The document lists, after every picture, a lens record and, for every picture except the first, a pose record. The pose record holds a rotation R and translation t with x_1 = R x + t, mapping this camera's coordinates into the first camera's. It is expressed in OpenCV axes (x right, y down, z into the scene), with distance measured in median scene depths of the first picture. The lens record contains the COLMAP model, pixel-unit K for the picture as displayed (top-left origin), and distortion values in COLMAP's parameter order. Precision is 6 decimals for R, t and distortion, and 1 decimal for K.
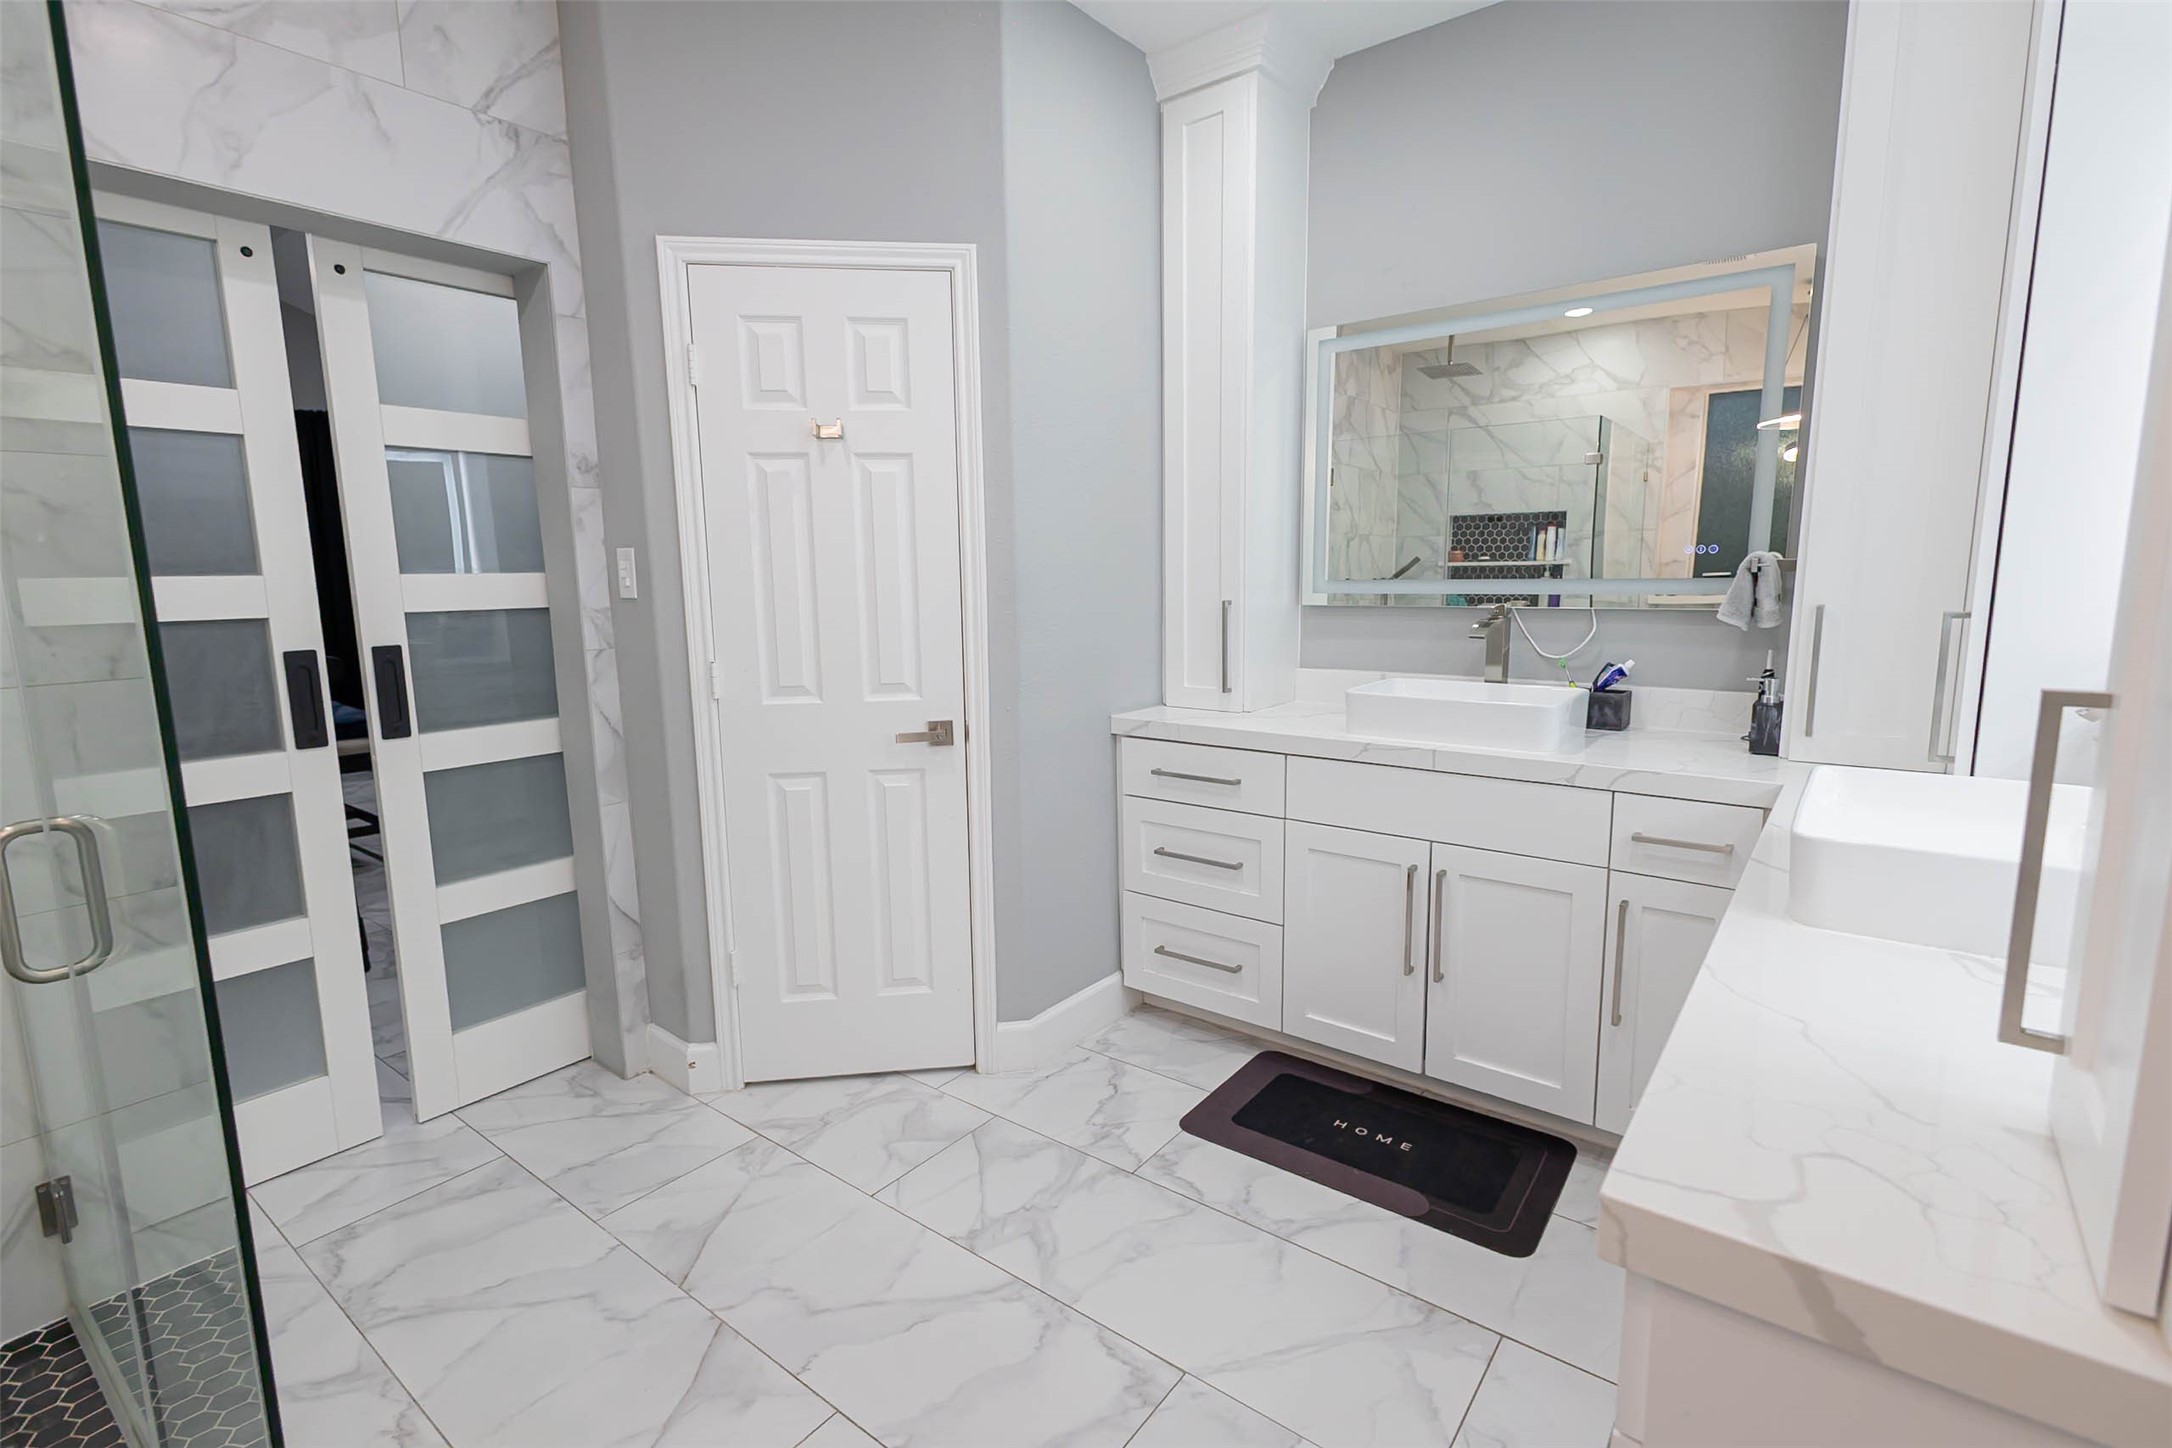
lens RADIAL K [[1003.1, 0, 1102.8], [0, 1003.1, 719.8], [0, 0, 1]] dist [0.004888, 0.000390]
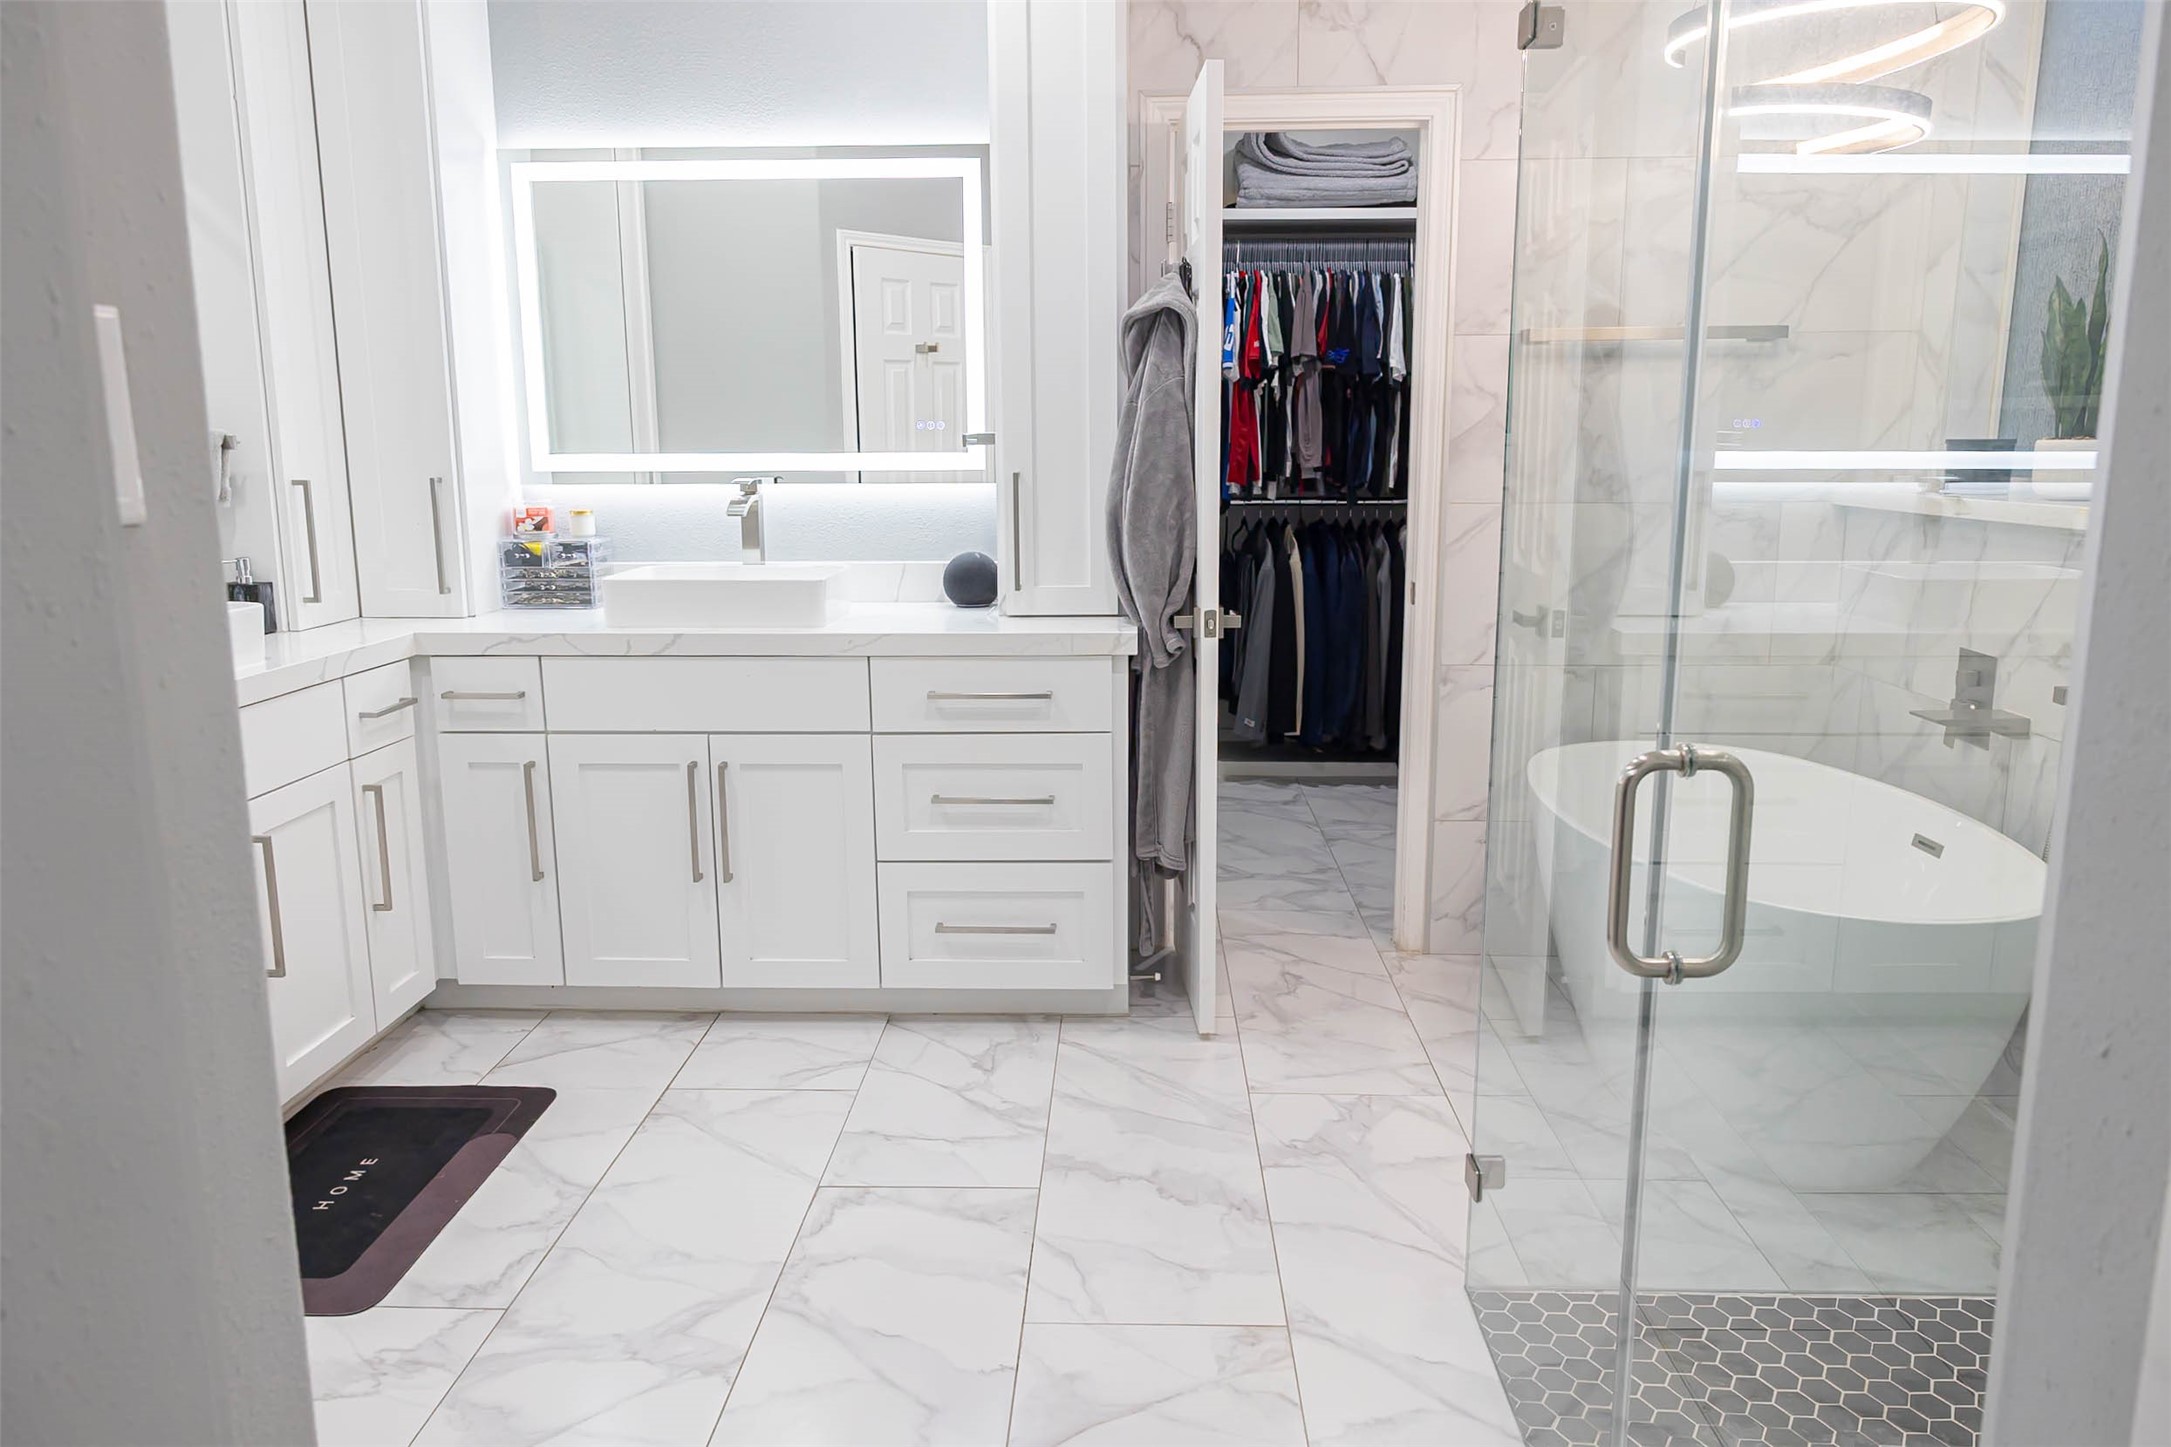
lens RADIAL K [[1509.4, 0, 1090.9], [0, 1509.4, 726.1], [0, 0, 1]] dist [0.000703, 0.000025]
pose [[-0.583167, -0.137441, 0.800641, -1.081916], [0.134462, 0.955658, 0.261990, -0.164737], [-0.801147, 0.260439, -0.538827, 1.250417]]
